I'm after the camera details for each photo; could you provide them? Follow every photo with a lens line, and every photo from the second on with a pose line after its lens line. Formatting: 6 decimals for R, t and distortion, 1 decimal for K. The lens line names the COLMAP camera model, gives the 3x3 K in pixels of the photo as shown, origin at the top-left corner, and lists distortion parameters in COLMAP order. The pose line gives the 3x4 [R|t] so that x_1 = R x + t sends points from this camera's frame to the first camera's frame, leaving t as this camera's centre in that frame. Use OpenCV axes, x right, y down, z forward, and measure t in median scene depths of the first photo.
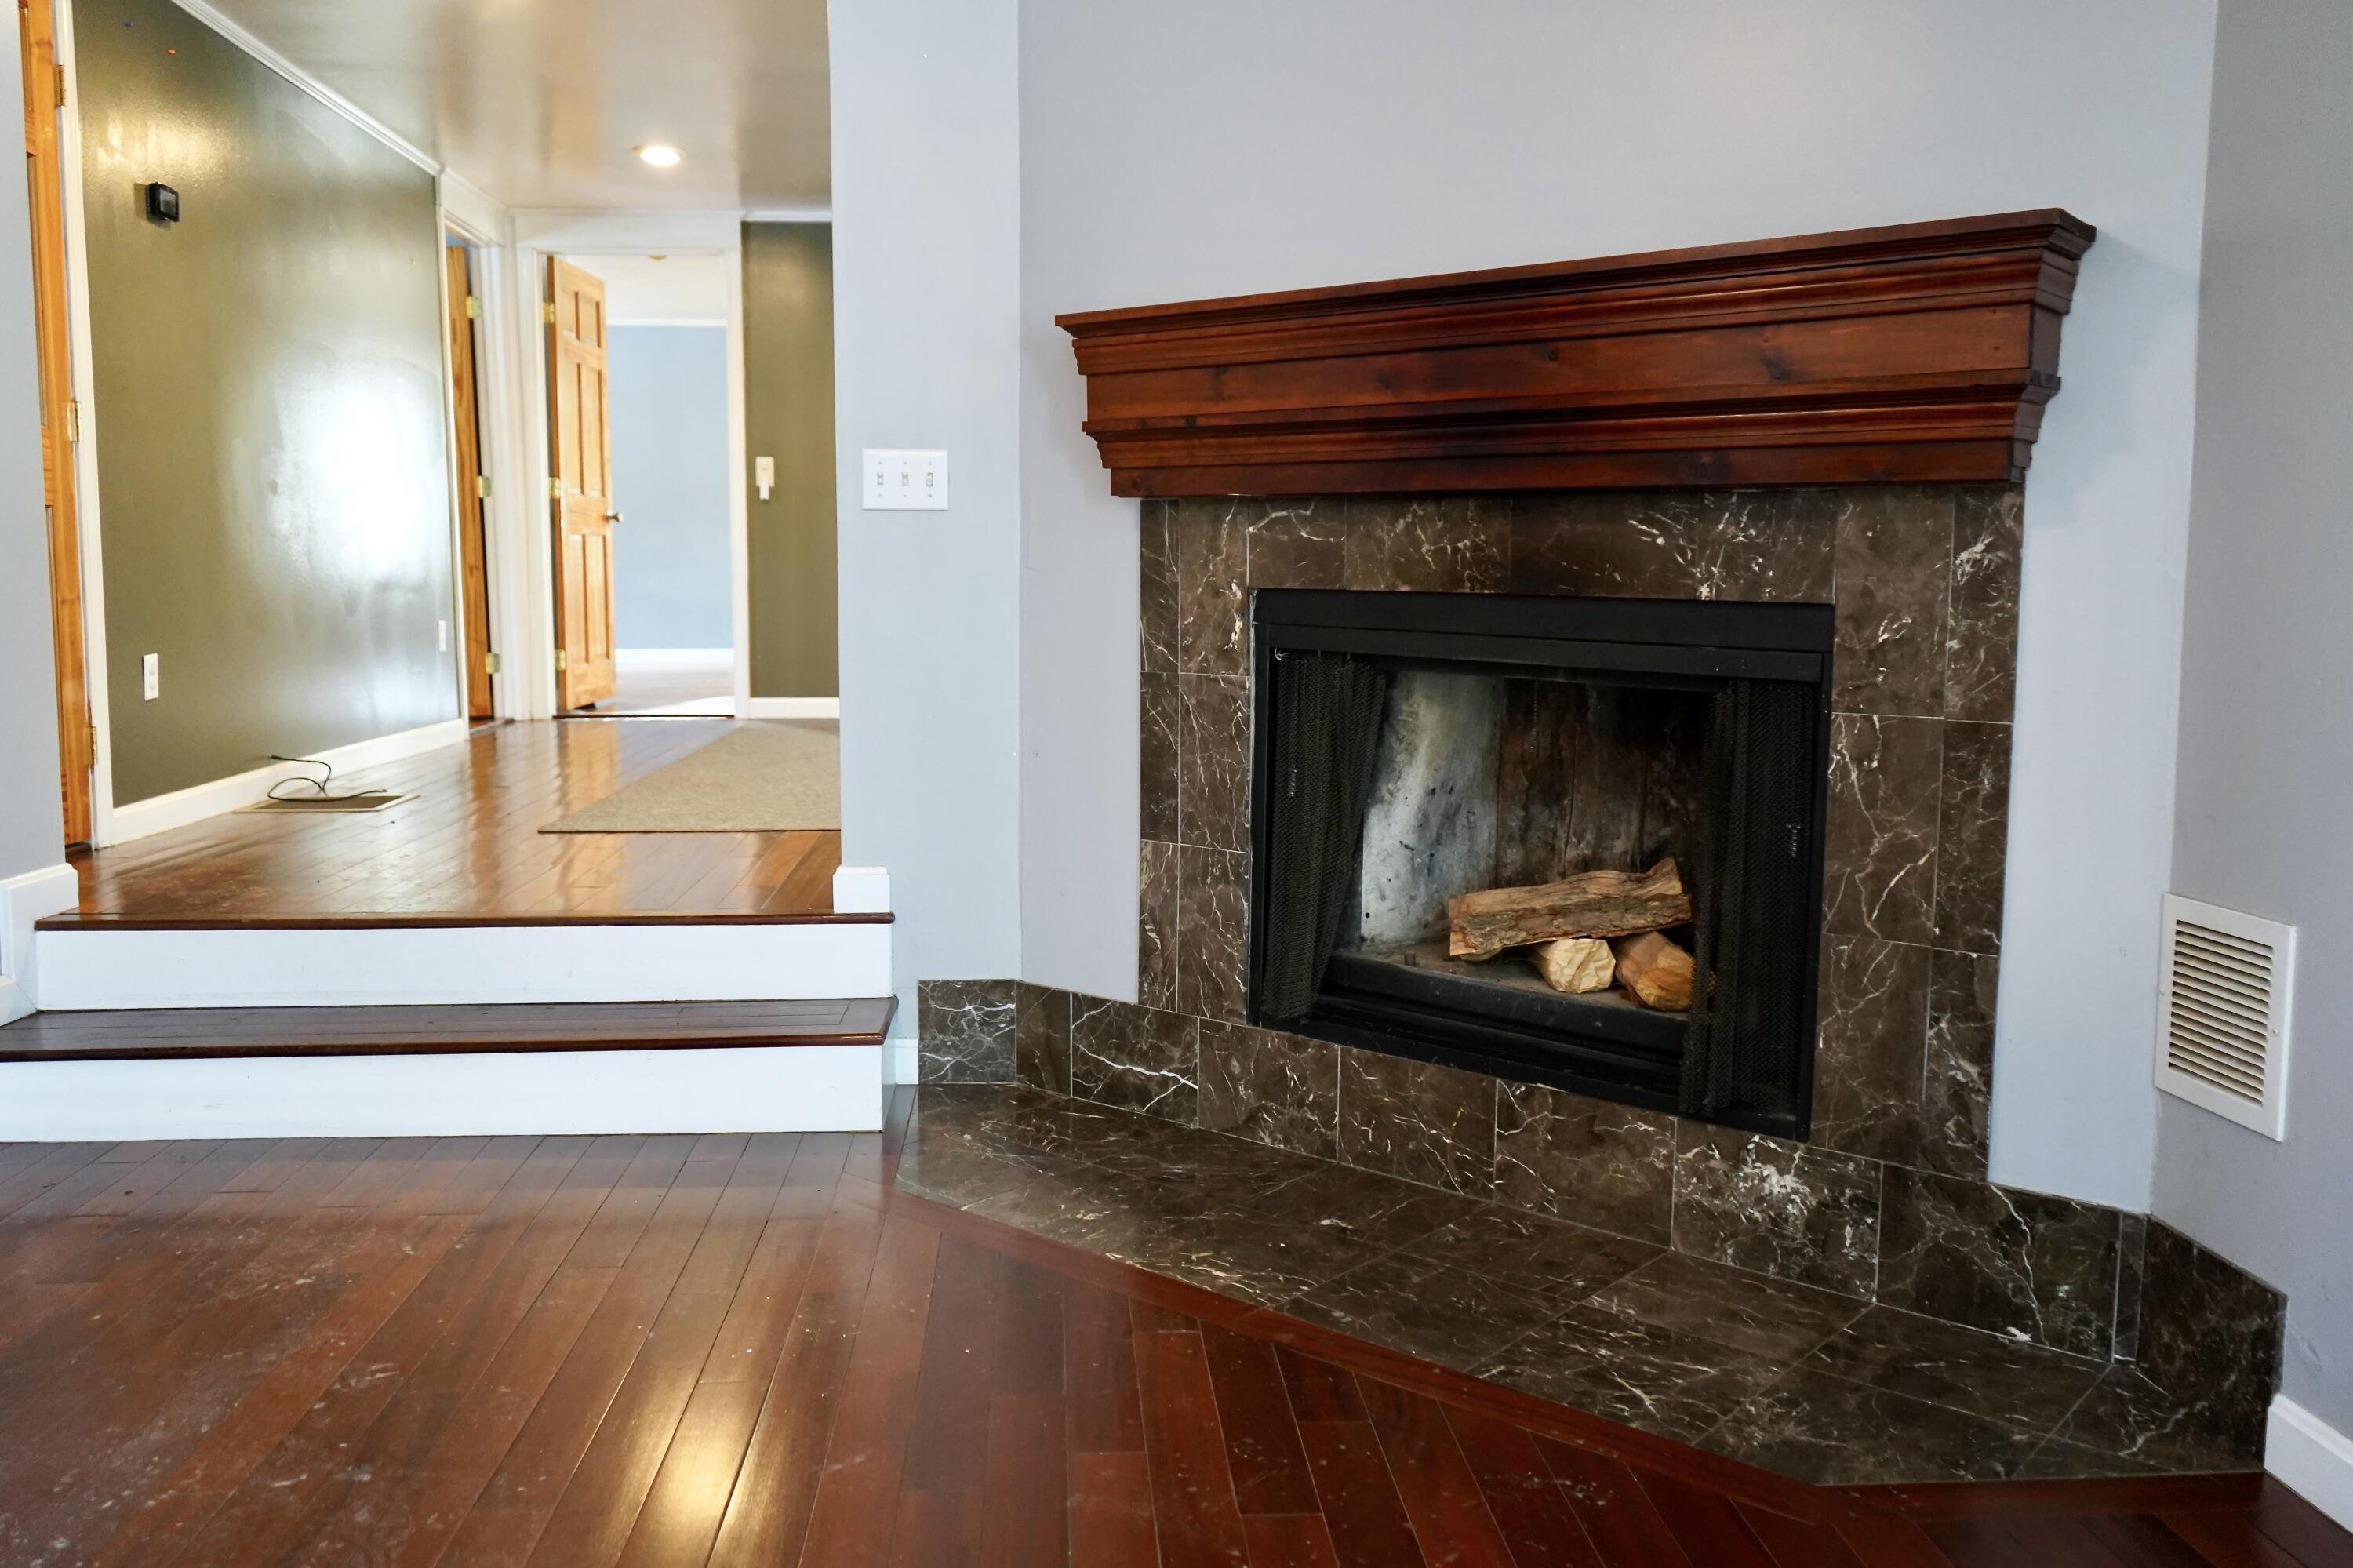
lens RADIAL K [[1983.9, 0, 1176.5], [0, 1983.9, 784.0], [0, 0, 1]] dist [0.004815, -0.002063]
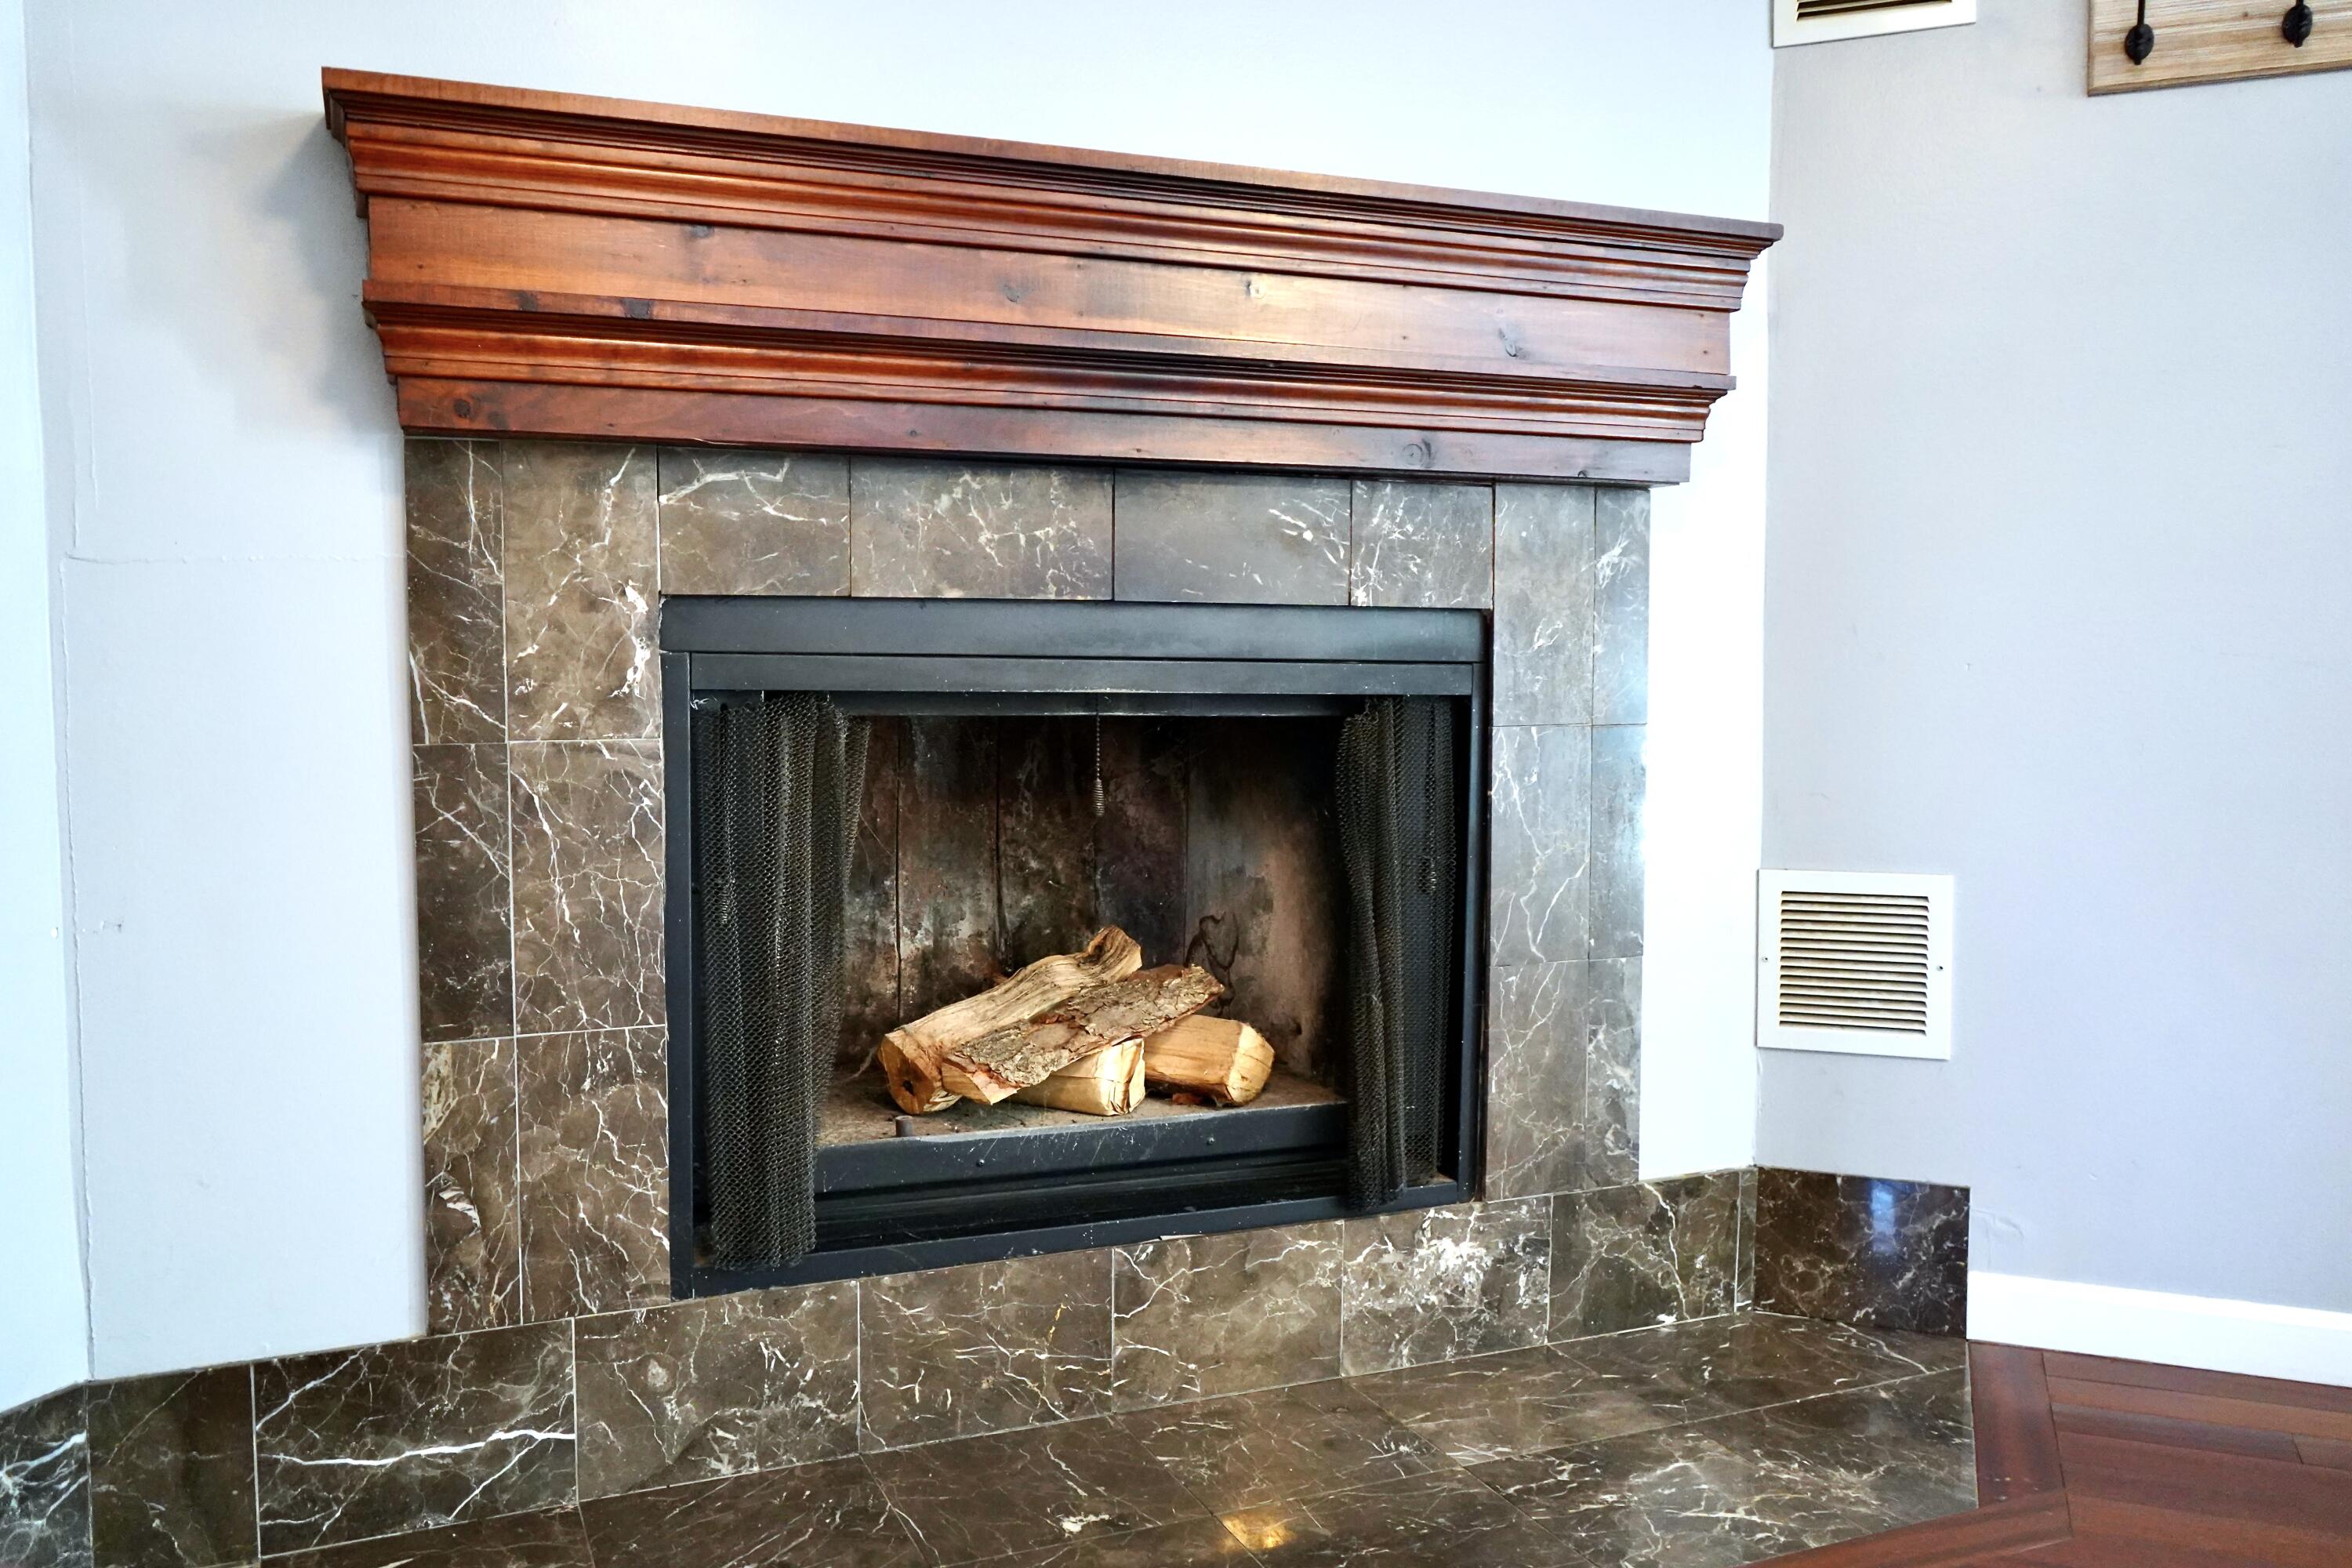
lens RADIAL K [[1920.4, 0, 1176.0], [0, 1920.4, 784.0], [0, 0, 1]] dist [-0.009957, 0.013213]
pose [[0.434883, -0.075924, 0.897280, -0.491870], [0.101218, 0.994246, 0.035072, -0.051509], [-0.894780, 0.075569, 0.440066, 0.683729]]
